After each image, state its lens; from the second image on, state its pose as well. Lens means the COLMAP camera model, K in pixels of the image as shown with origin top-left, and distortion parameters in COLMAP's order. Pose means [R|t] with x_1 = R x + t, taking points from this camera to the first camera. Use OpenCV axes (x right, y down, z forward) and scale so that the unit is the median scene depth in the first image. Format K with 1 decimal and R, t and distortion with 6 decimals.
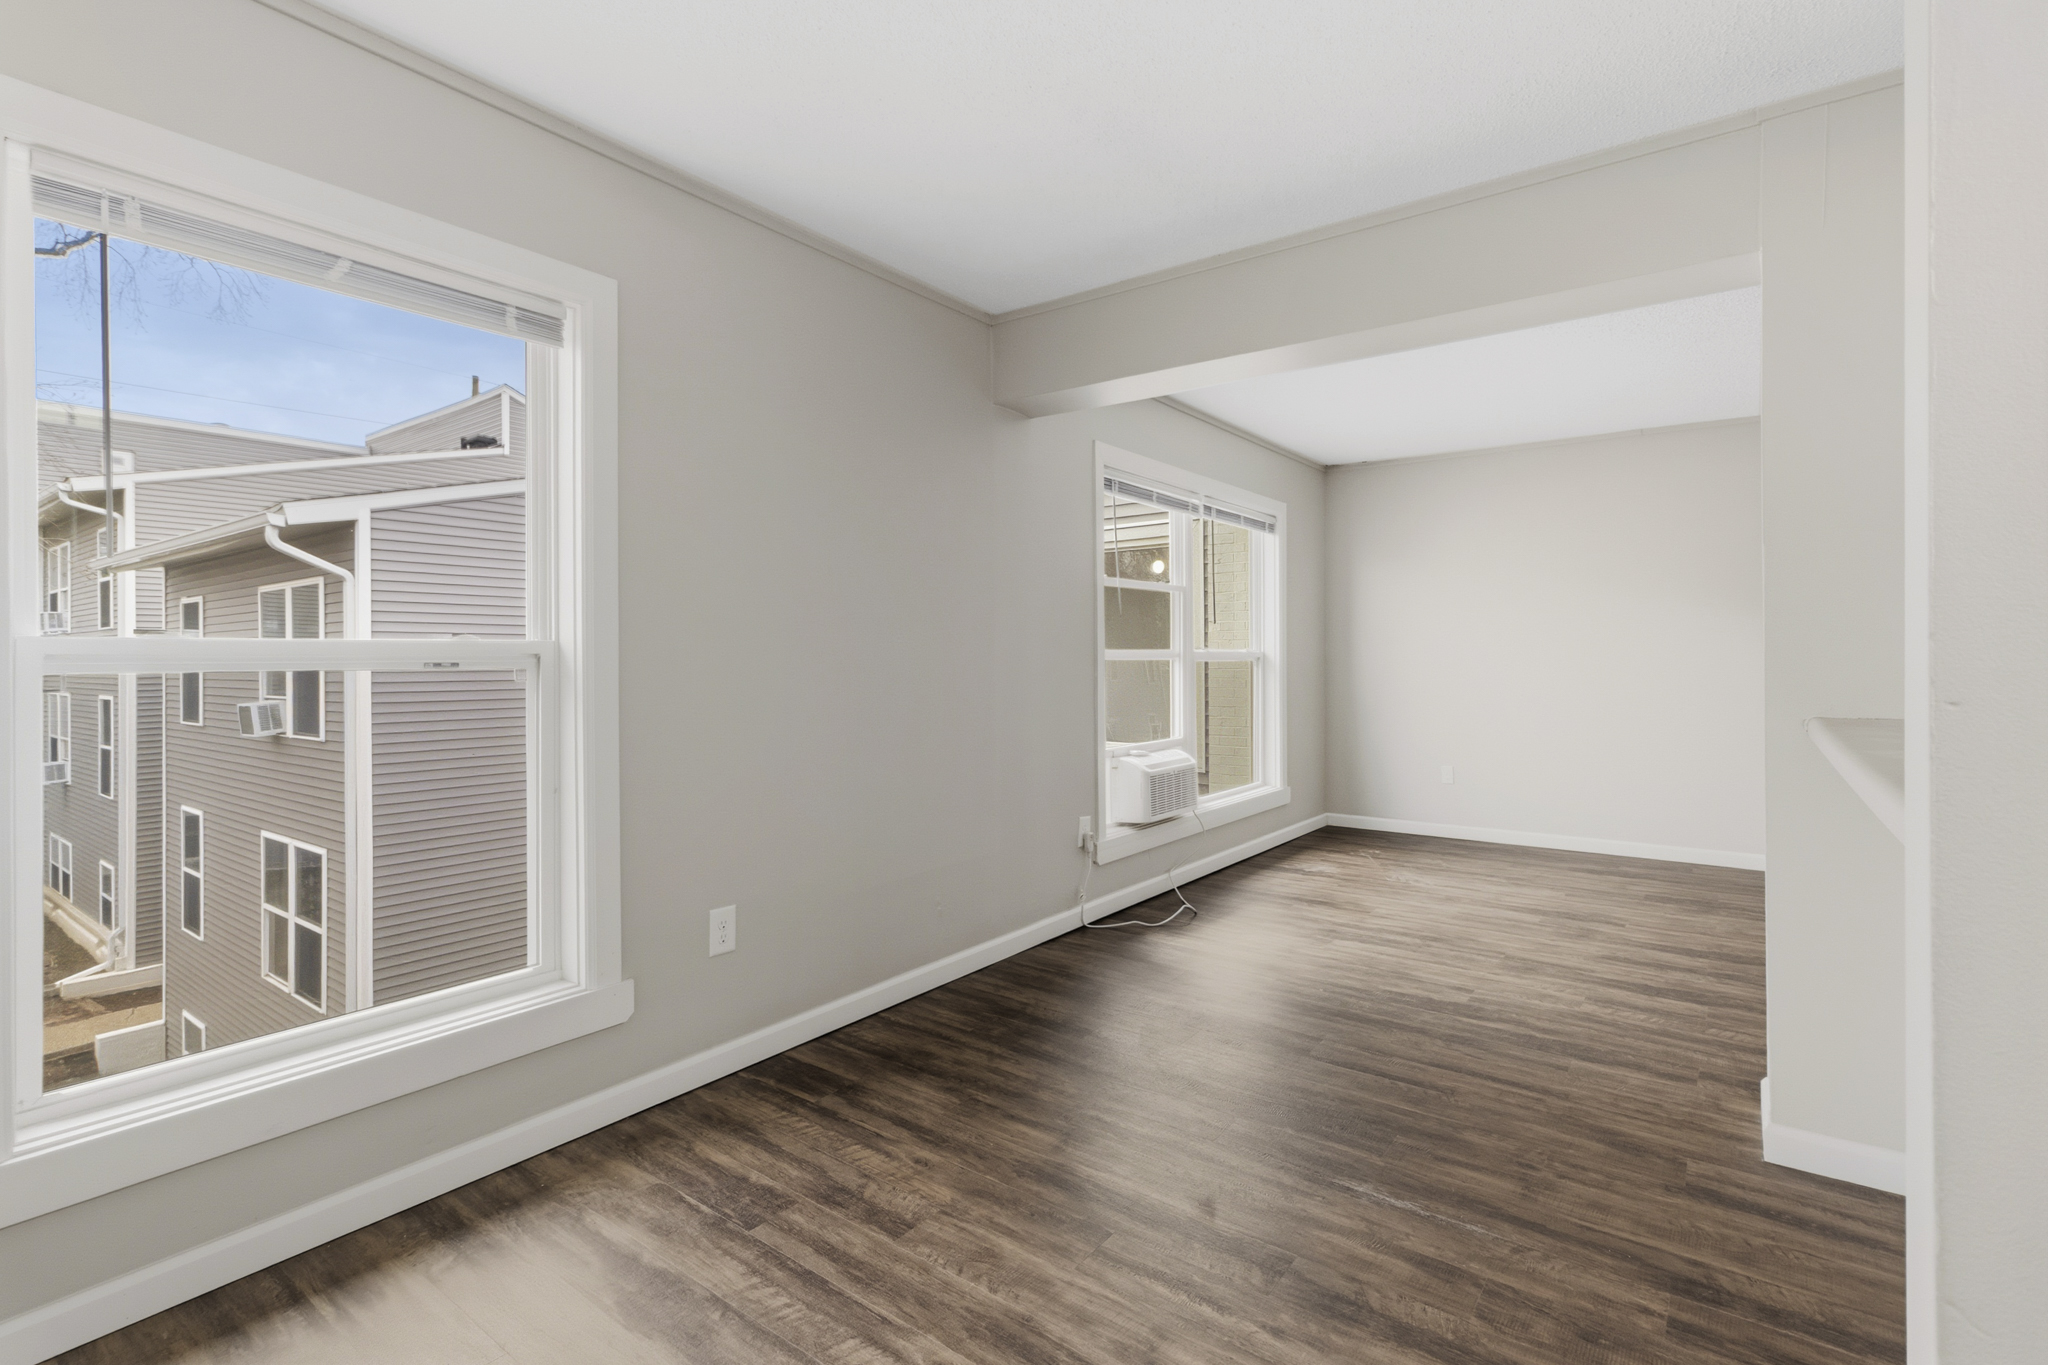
lens RADIAL K [[953.1, 0, 1028.2], [0, 953.1, 685.2], [0, 0, 1]] dist [0.005306, -0.000128]
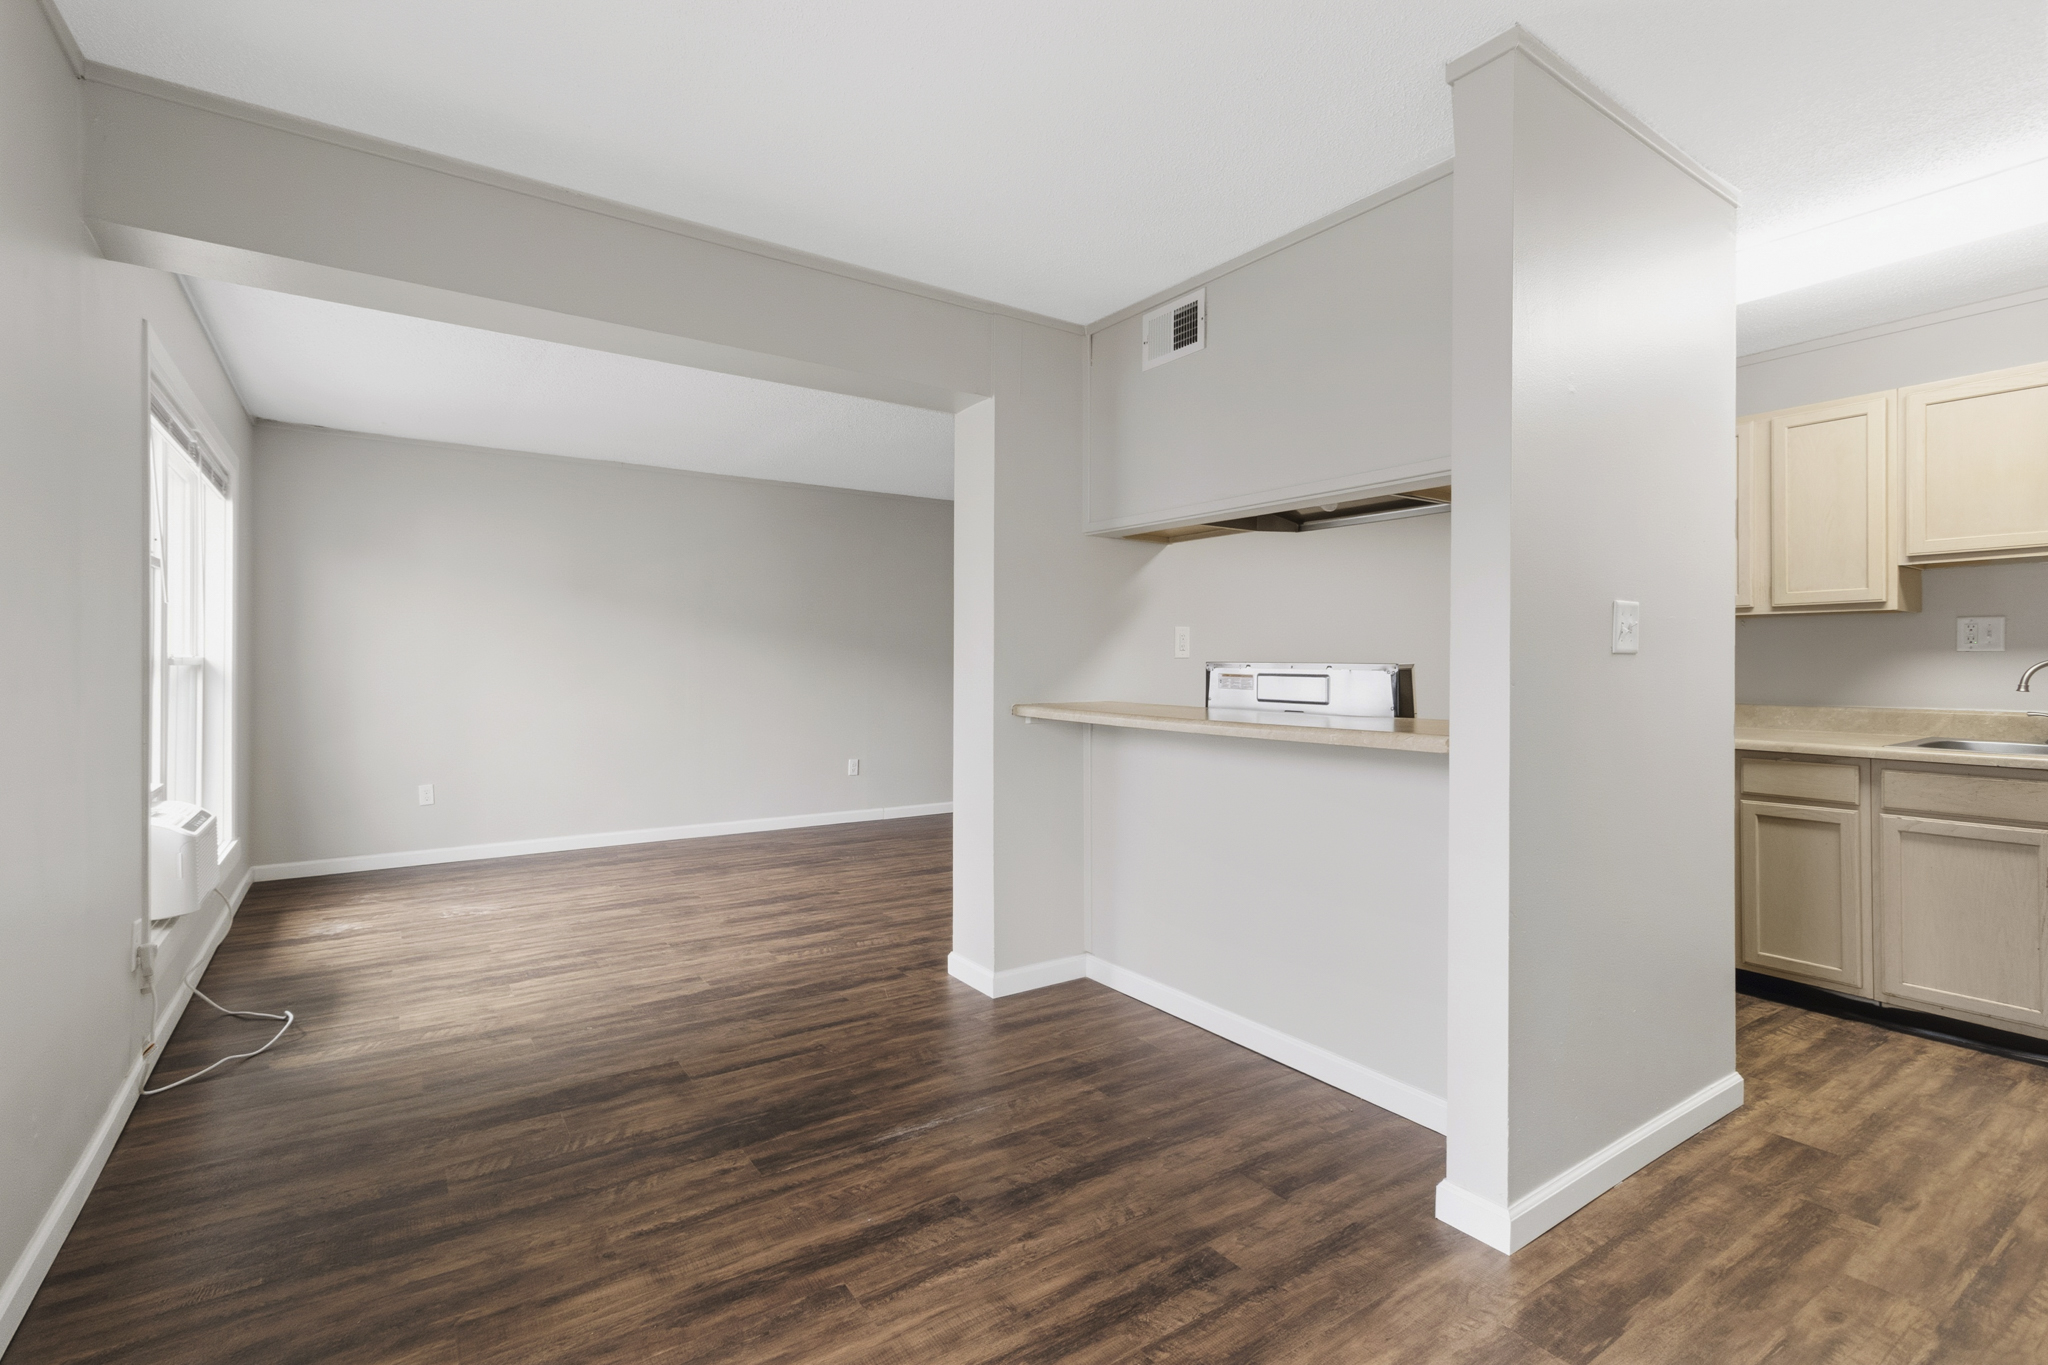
lens RADIAL K [[953.1, 0, 1029.6], [0, 953.1, 671.8], [0, 0, 1]] dist [0.005306, -0.000128]
pose [[0.314570, -0.002523, 0.949231, -0.447026], [0.023439, 0.999712, -0.005110, -0.008021], [-0.948945, 0.023857, 0.314538, 0.317226]]
